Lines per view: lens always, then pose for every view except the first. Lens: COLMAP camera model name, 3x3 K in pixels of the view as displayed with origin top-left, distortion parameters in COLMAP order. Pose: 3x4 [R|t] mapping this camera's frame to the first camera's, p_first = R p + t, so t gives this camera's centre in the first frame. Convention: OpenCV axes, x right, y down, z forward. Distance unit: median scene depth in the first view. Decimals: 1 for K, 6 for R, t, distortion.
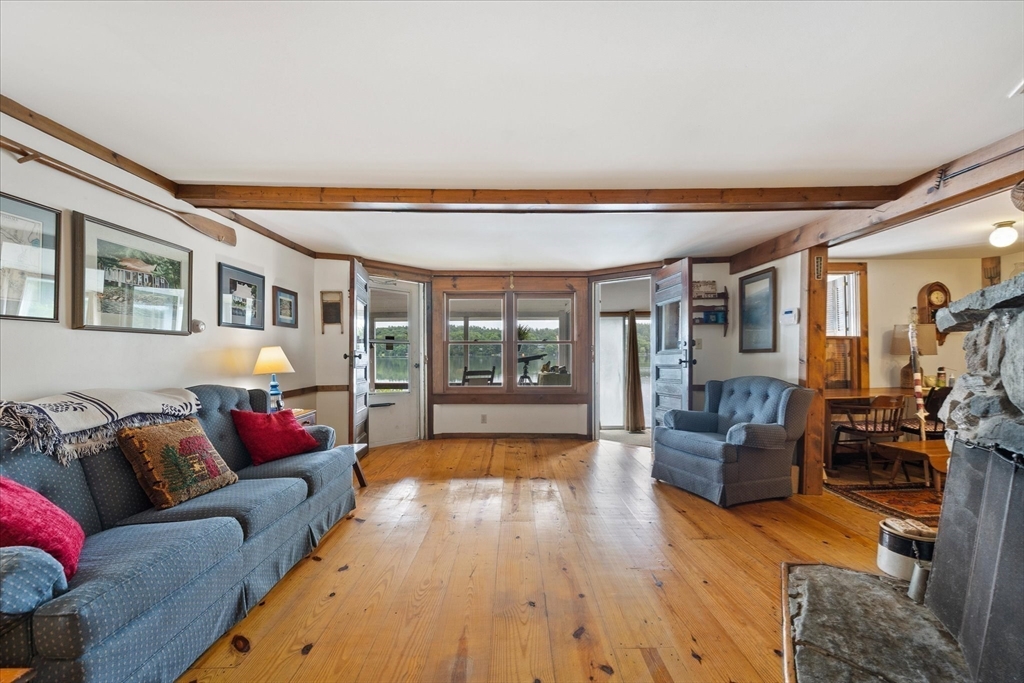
lens RADIAL K [[434.9, 0, 512.6], [0, 434.9, 349.2], [0, 0, 1]] dist [0.000196, -0.000024]
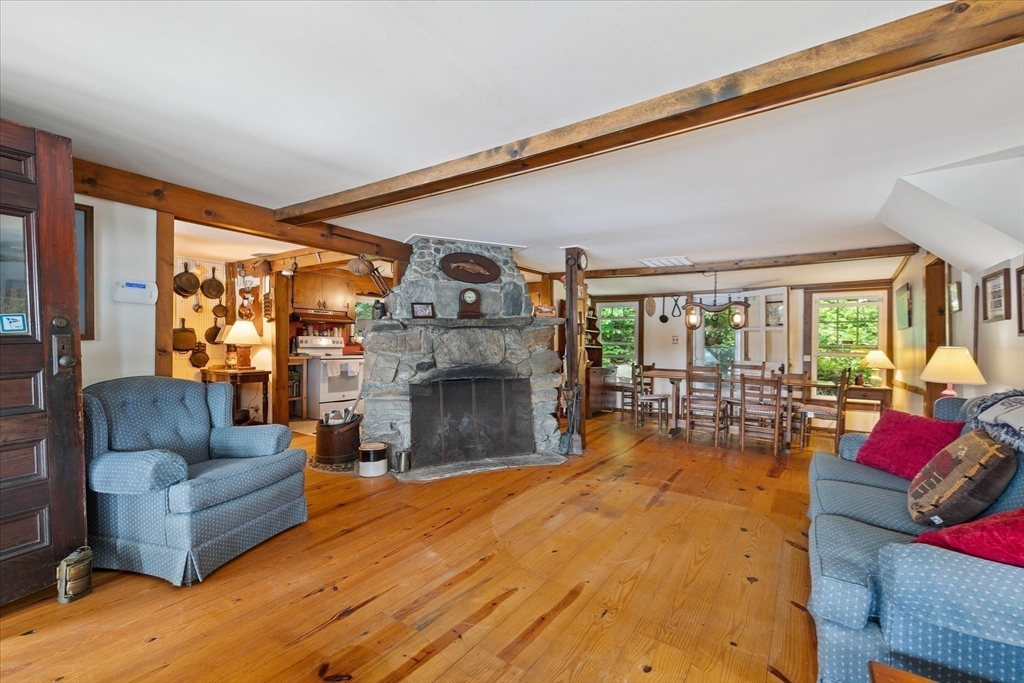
lens RADIAL K [[434.9, 0, 514.0], [0, 434.9, 344.9], [0, 0, 1]] dist [0.000196, -0.000024]
pose [[-0.830044, -0.012655, 0.557554, -0.226817], [-0.016019, 0.999871, -0.001154, 0.003397], [-0.557467, -0.009890, -0.830140, 0.980506]]
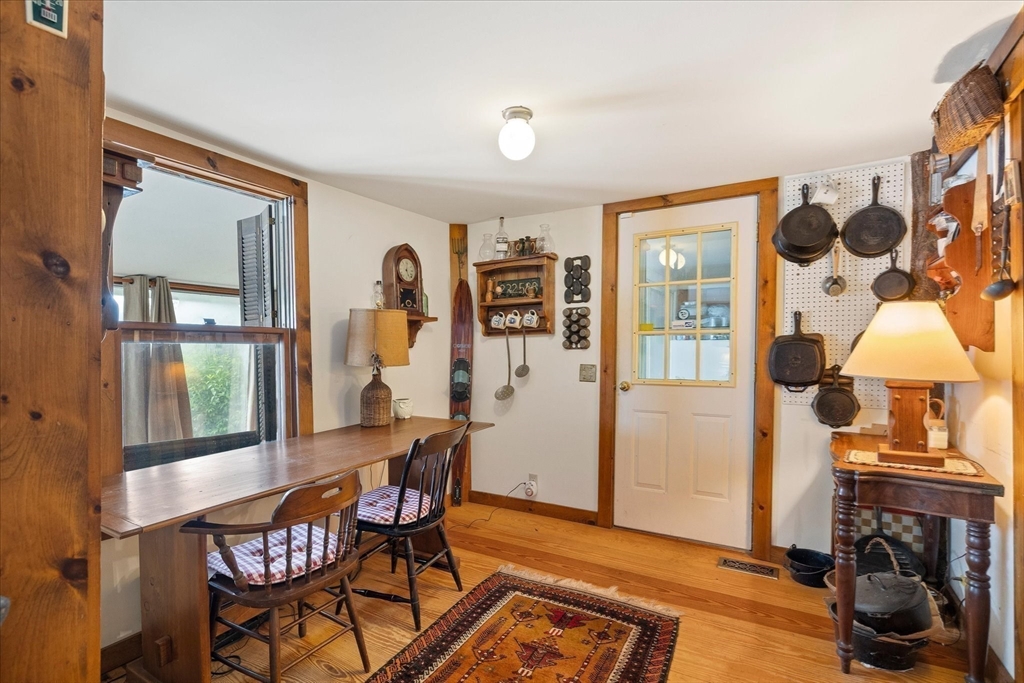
lens RADIAL K [[468.0, 0, 511.4], [0, 468.0, 349.9], [0, 0, 1]] dist [0.000894, 0.000078]
pose [[0.507456, -0.008731, 0.861633, 0.479715], [-0.005199, 0.999899, 0.013195, -0.014582], [-0.861662, -0.011176, 0.507360, 0.534459]]
